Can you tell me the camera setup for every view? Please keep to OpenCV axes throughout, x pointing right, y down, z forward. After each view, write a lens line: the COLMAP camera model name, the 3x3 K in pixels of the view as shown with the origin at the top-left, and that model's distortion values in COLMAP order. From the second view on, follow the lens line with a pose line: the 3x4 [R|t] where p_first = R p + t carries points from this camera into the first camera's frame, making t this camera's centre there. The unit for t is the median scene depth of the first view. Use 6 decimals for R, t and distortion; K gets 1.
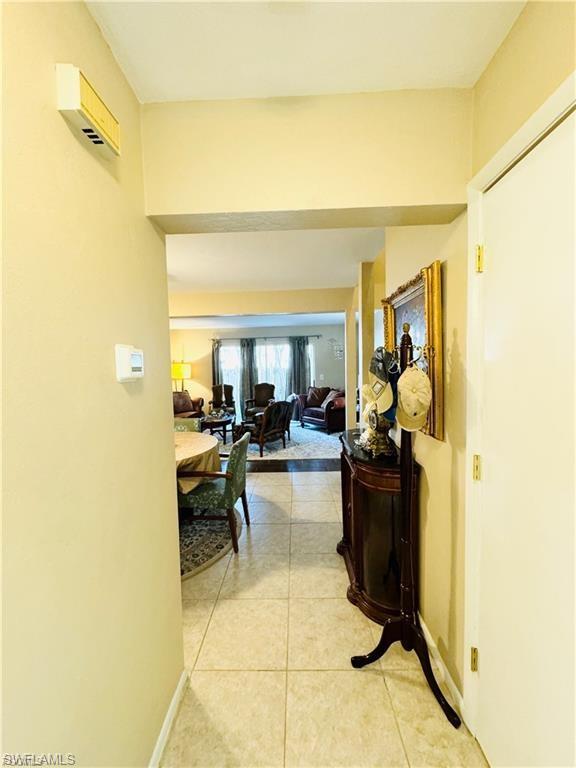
lens RADIAL K [[307.0, 0, 287.4], [0, 307.0, 384.2], [0, 0, 1]] dist [0.000954, 0.000137]
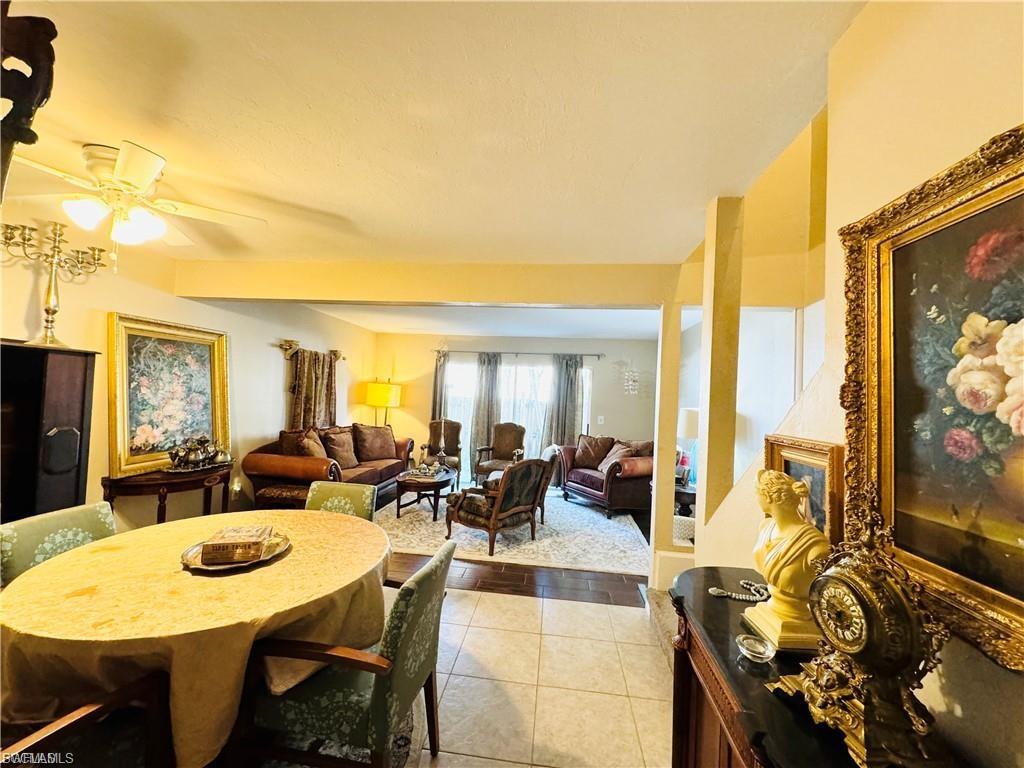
lens RADIAL K [[409.3, 0, 510.8], [0, 409.3, 388.6], [0, 0, 1]] dist [0.000954, 0.000137]
pose [[0.993536, 0.070235, -0.089183, -0.001836], [-0.077181, 0.994040, -0.076992, -0.010155], [0.083244, 0.083377, 0.993035, 0.160419]]
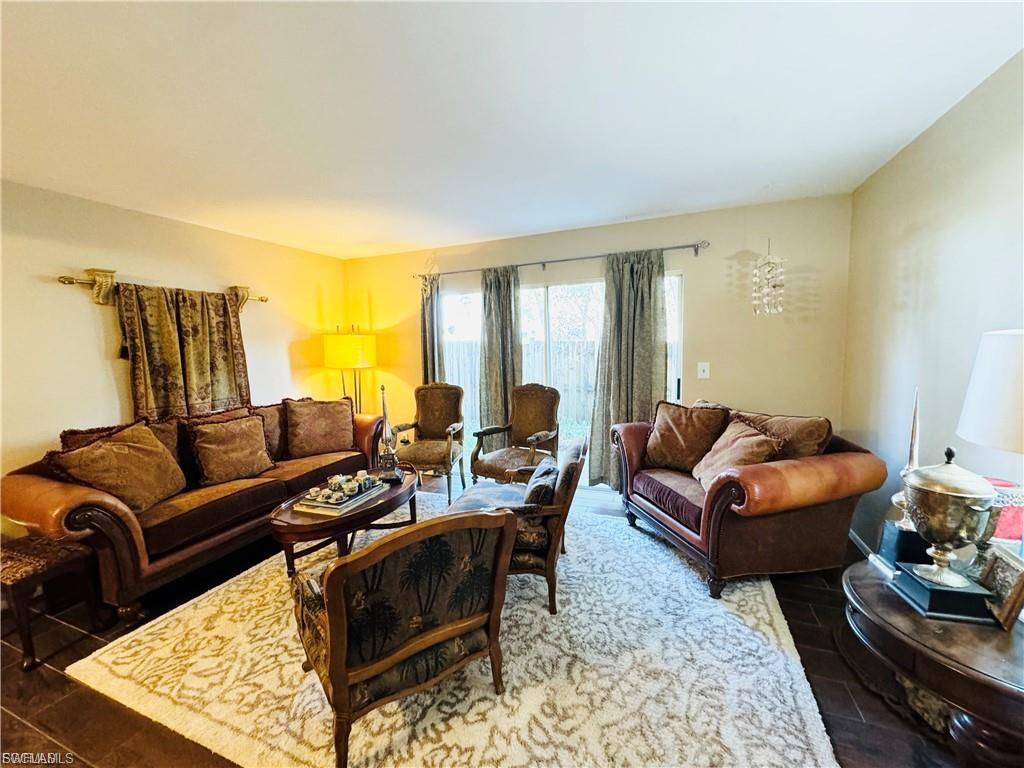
lens RADIAL K [[409.3, 0, 510.3], [0, 409.3, 384.6], [0, 0, 1]] dist [0.000954, 0.000137]
pose [[0.937592, 0.035736, -0.345897, 0.077776], [-0.017707, 0.998321, 0.055145, -0.033343], [0.347287, -0.045579, 0.936651, 0.568066]]
